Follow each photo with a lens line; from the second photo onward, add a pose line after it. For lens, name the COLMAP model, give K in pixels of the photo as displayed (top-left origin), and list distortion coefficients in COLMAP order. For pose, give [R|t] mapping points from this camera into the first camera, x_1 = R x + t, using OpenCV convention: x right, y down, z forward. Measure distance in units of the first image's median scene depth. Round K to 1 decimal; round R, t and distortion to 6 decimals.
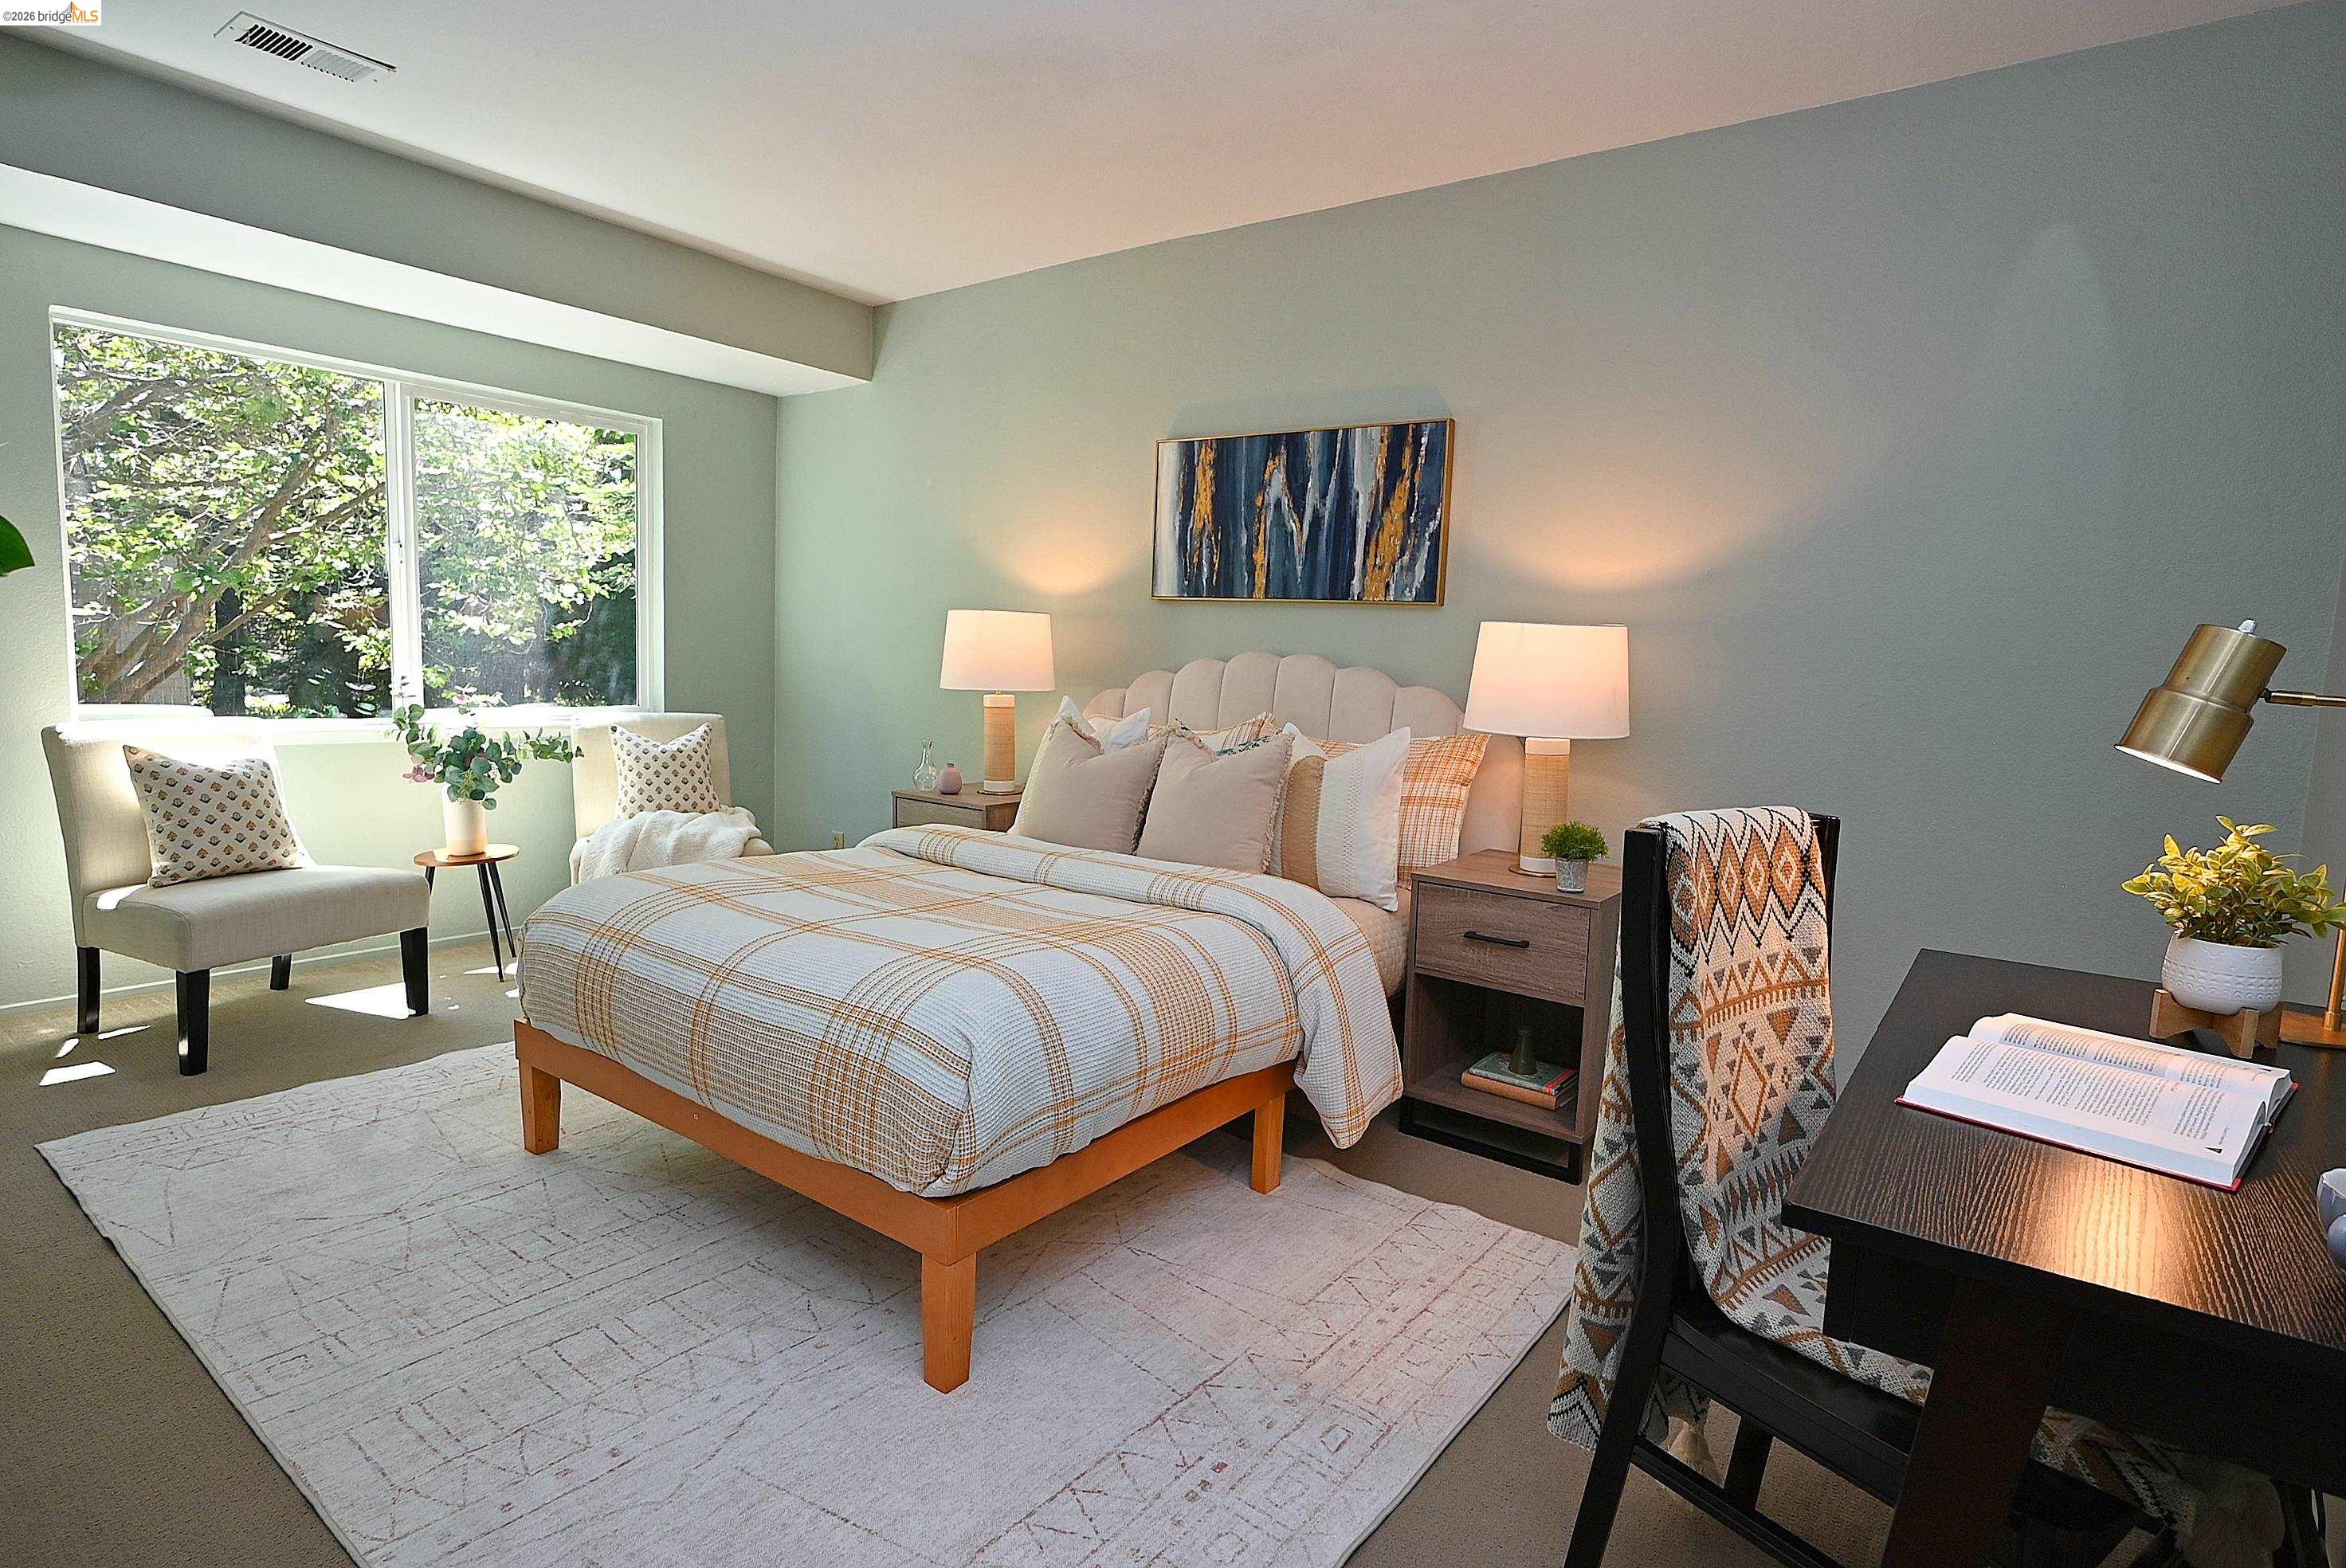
lens RADIAL K [[1191.6, 0, 1162.3], [0, 1191.6, 787.2], [0, 0, 1]] dist [-0.001038, 0.000994]
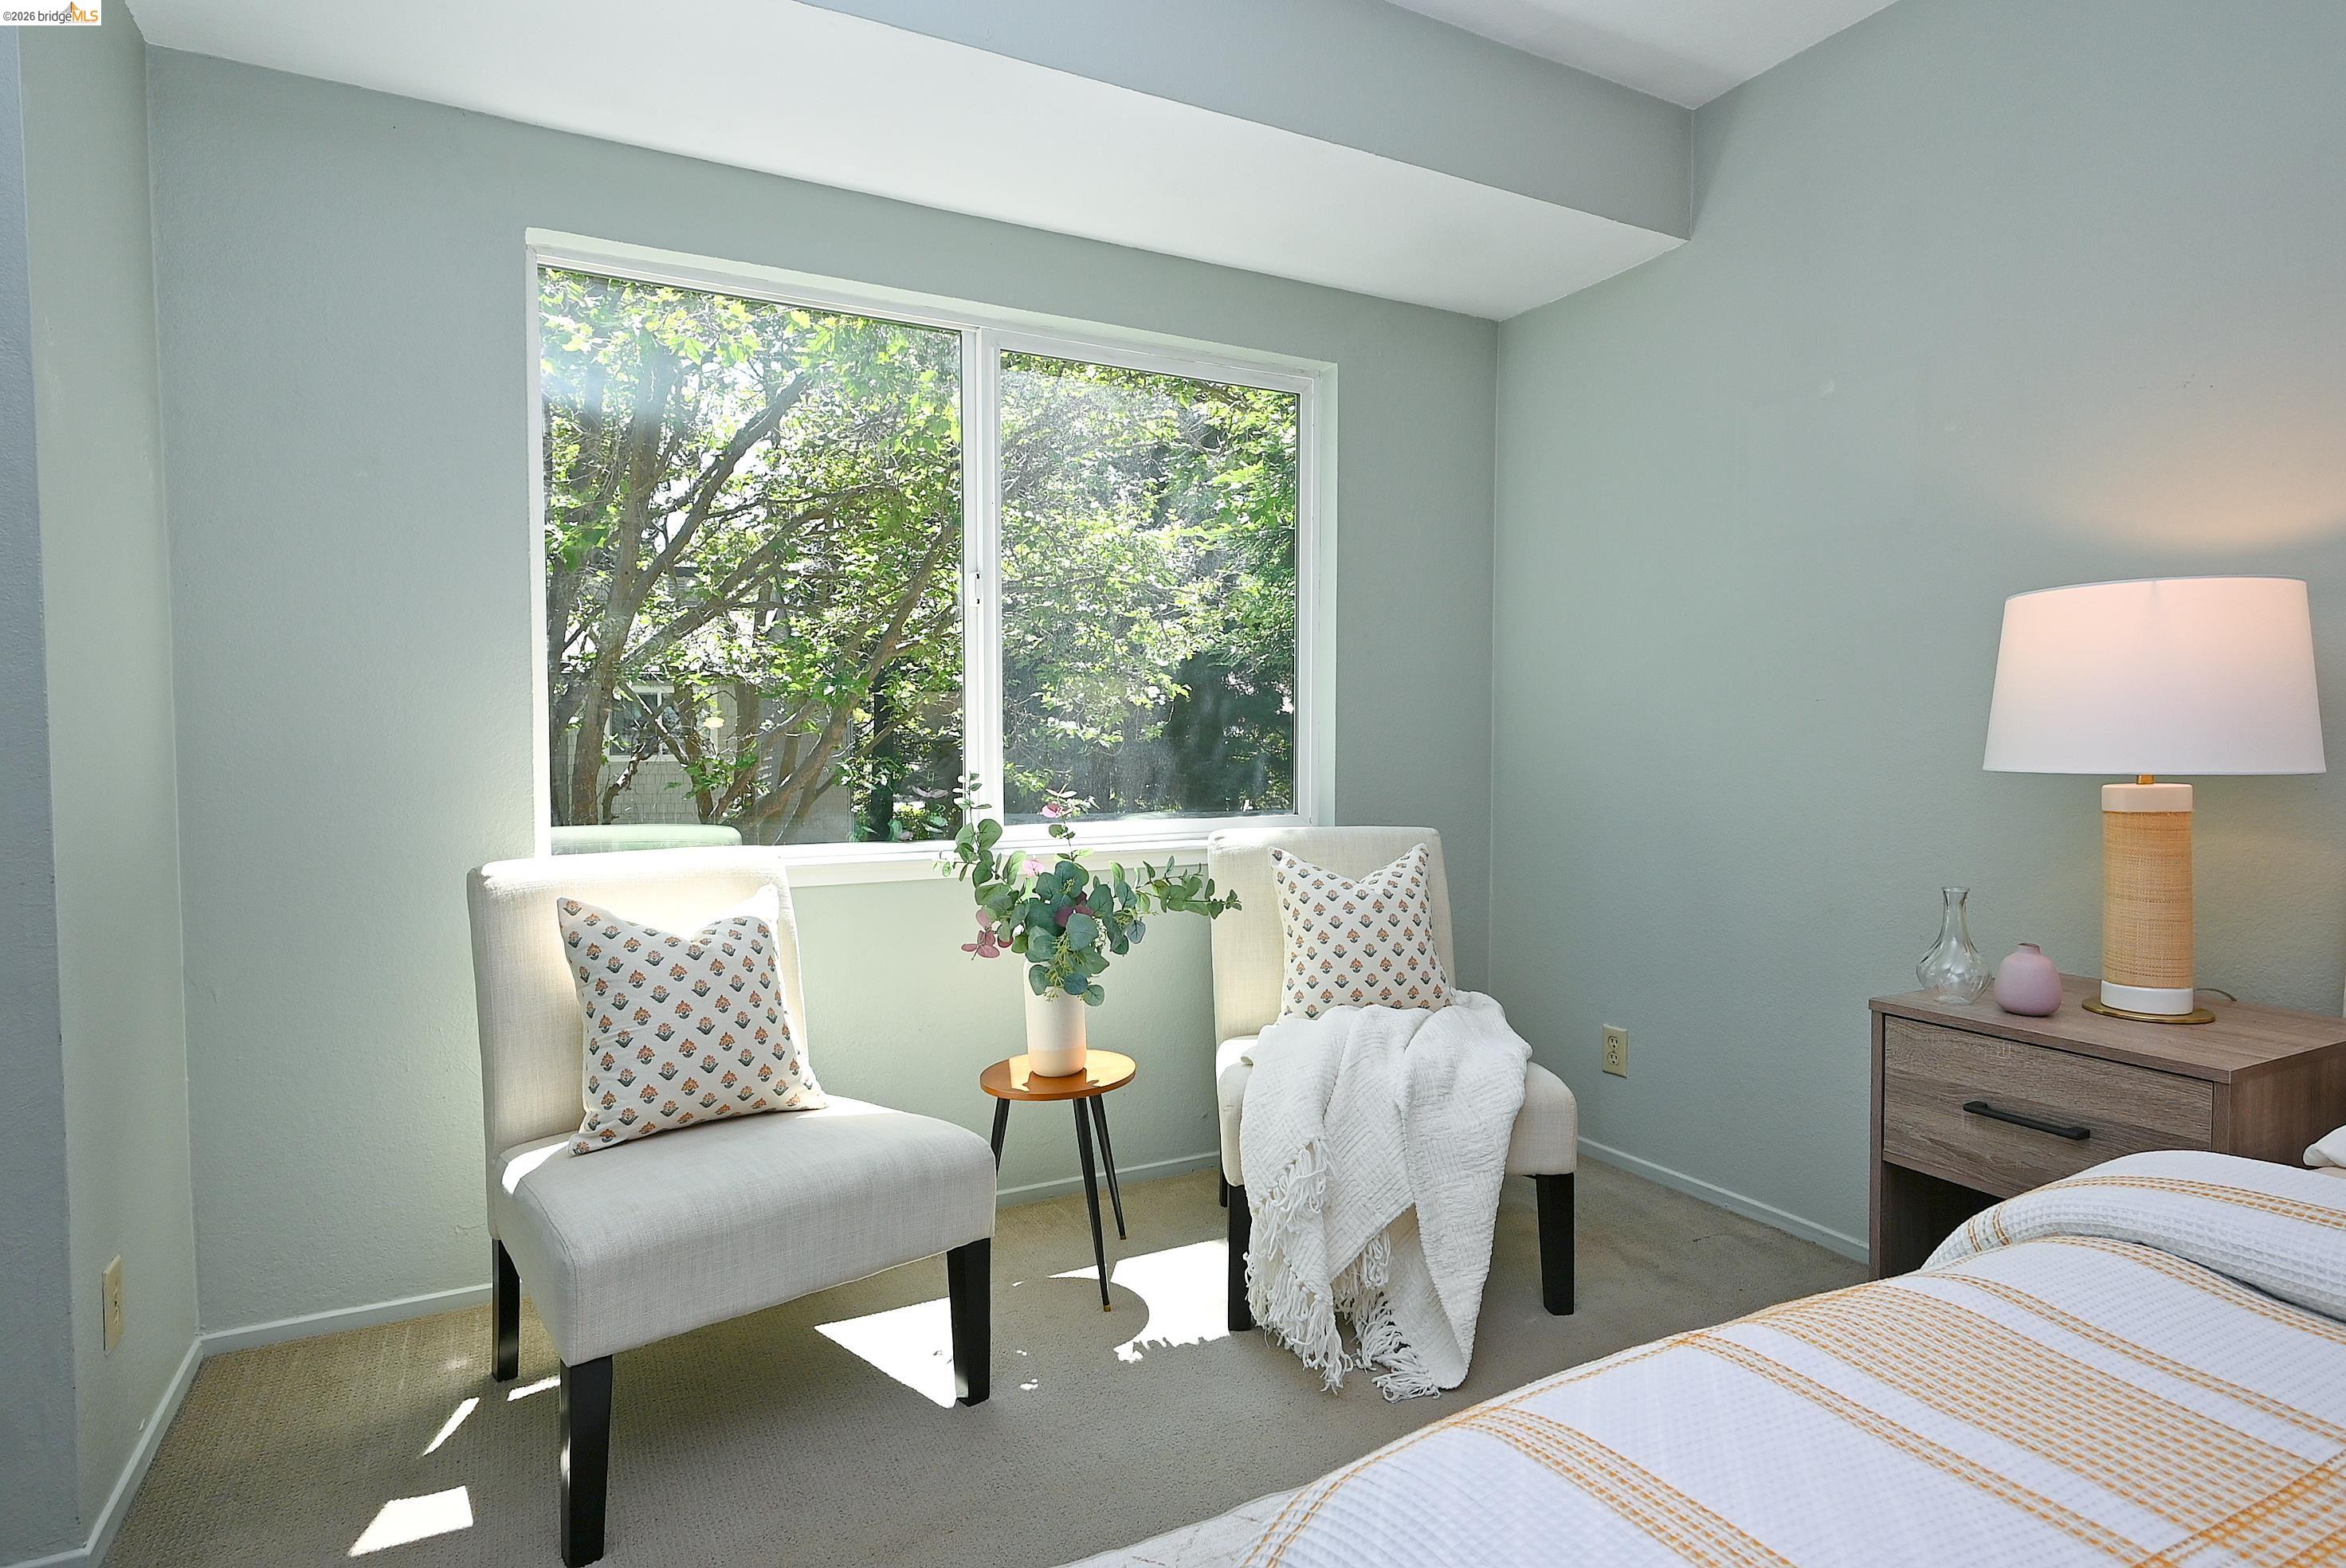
lens RADIAL K [[1219.1, 0, 1183.5], [0, 1219.1, 785.6], [0, 0, 1]] dist [-0.002418, -0.000436]
pose [[0.909868, -0.021796, -0.414324, -0.290752], [-0.011770, 0.996861, -0.078289, -0.041263], [0.414730, 0.076109, 0.906756, 0.496970]]
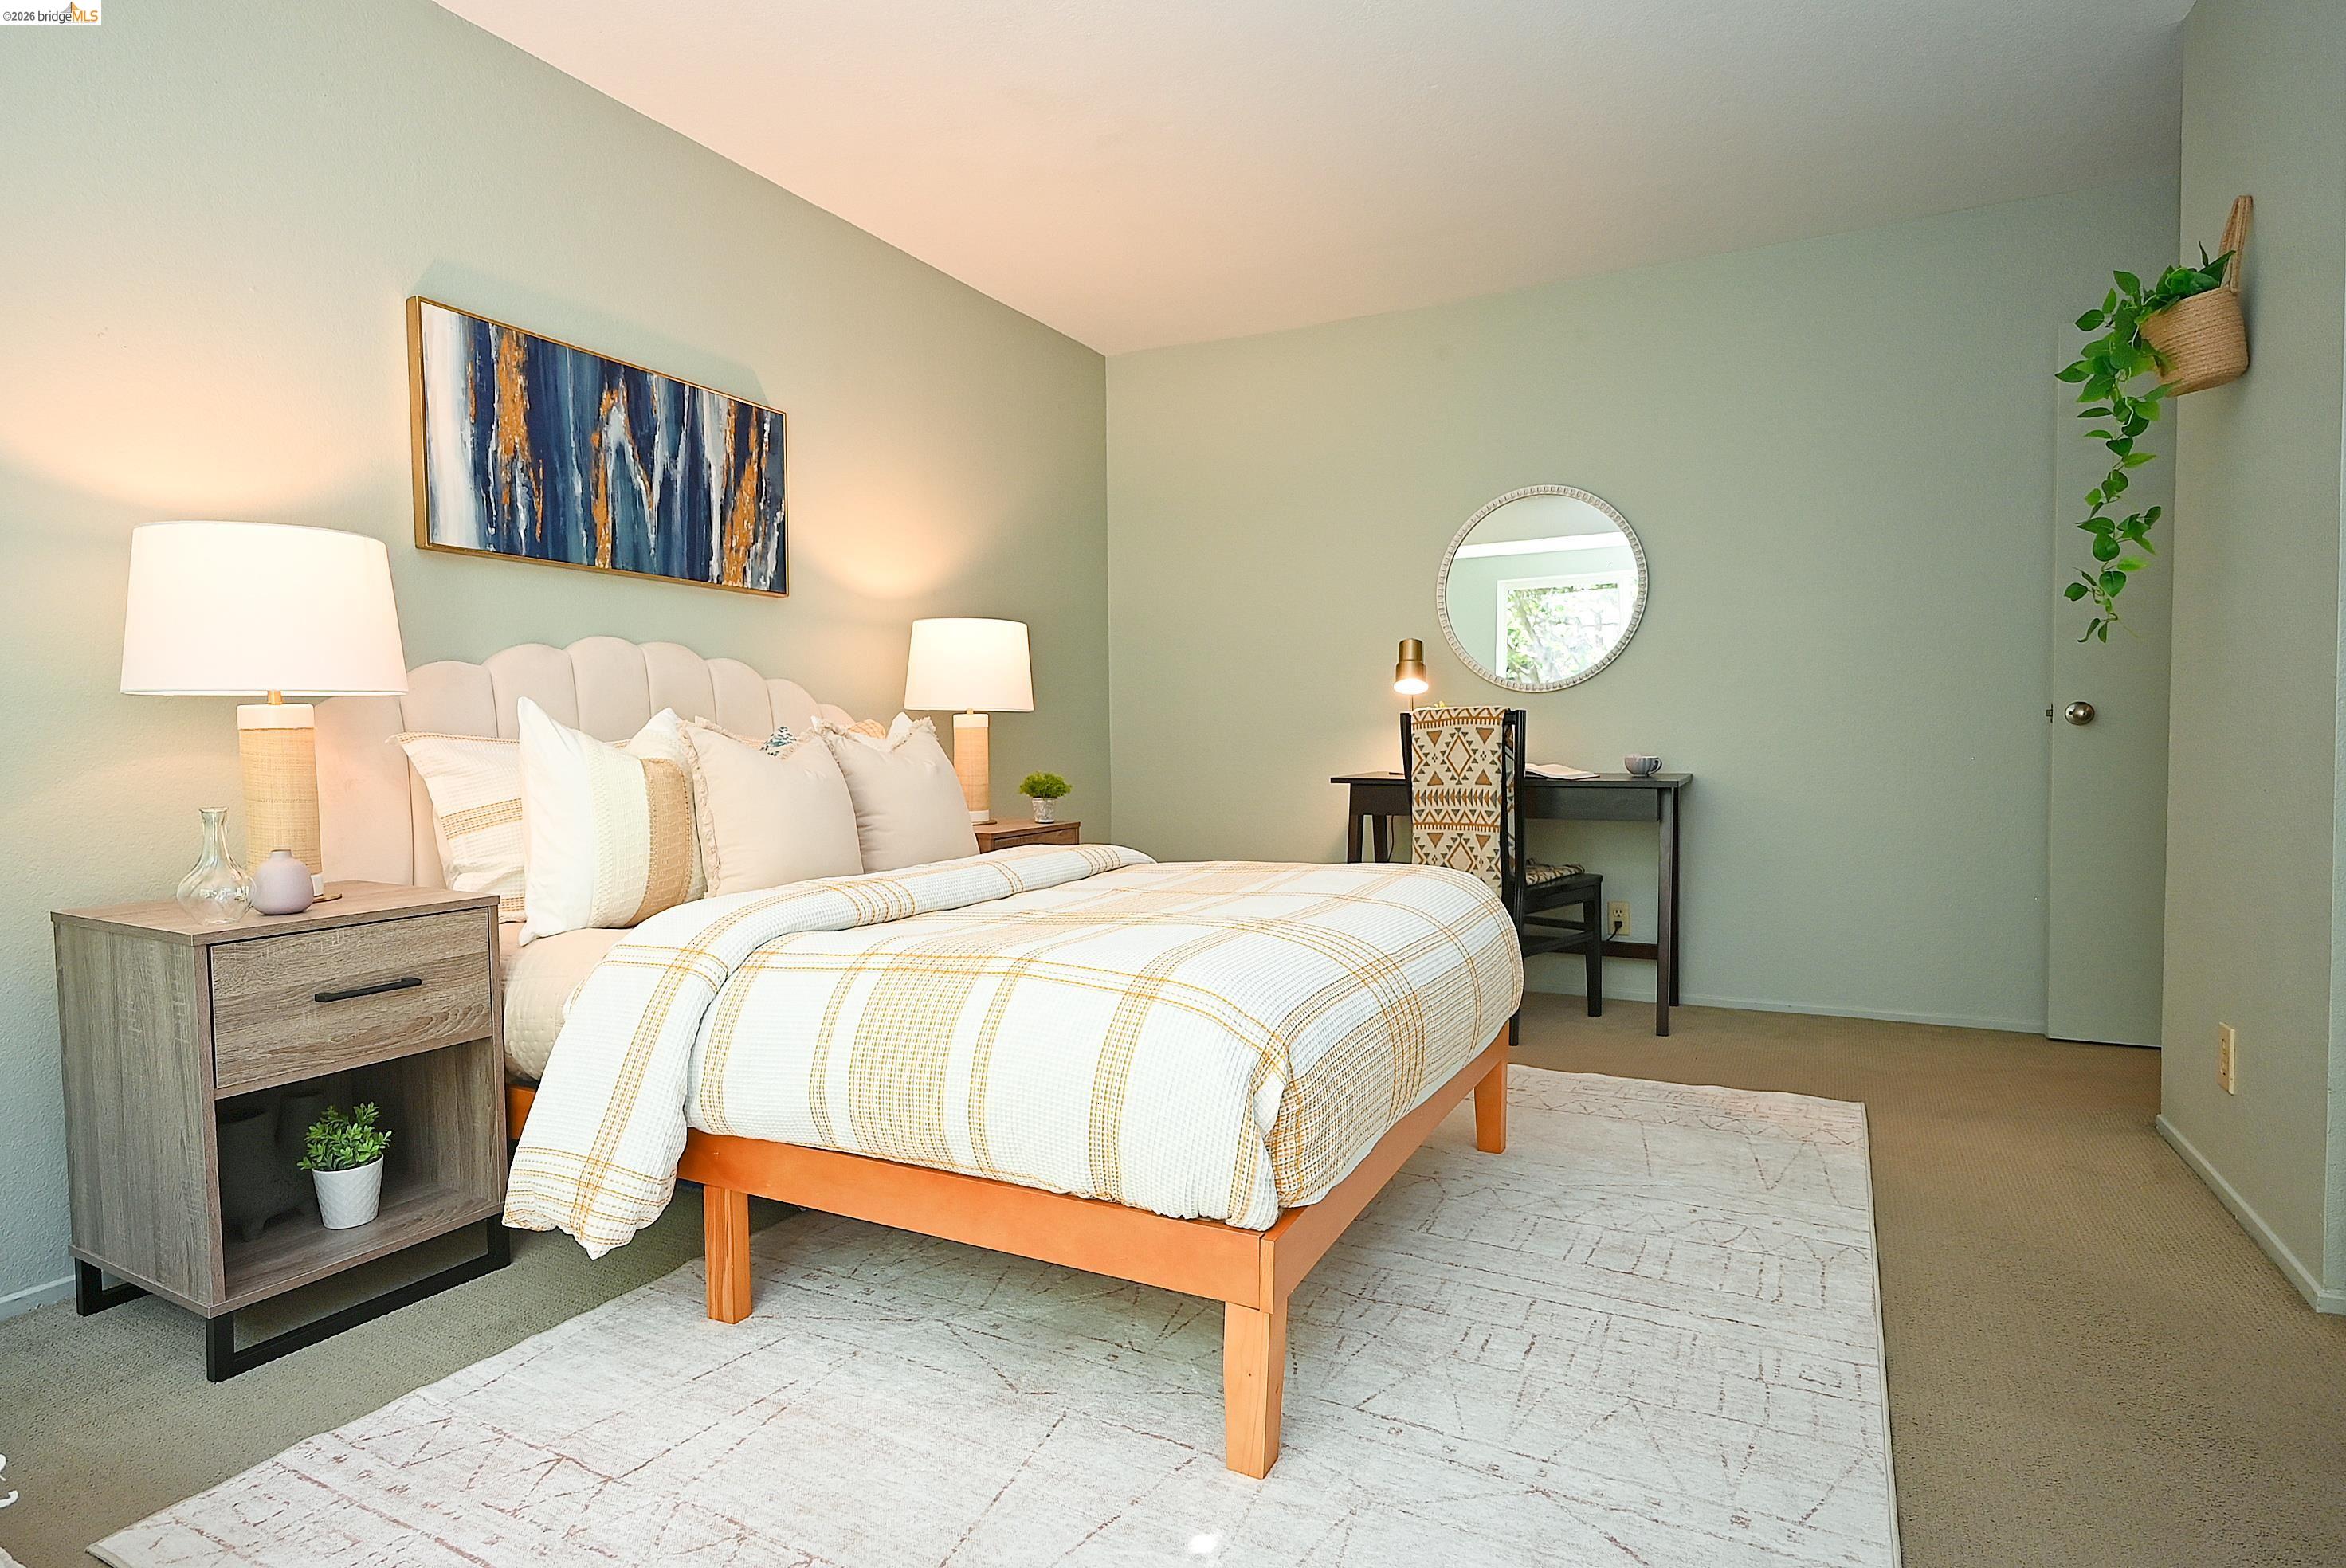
lens RADIAL K [[1219.1, 0, 1183.5], [0, 1219.1, 785.6], [0, 0, 1]] dist [-0.002418, -0.000436]
pose [[-0.169021, -0.079036, 0.982438, -0.748388], [0.121004, 0.987575, 0.100267, -0.052713], [-0.978156, 0.135827, -0.157358, 0.764499]]
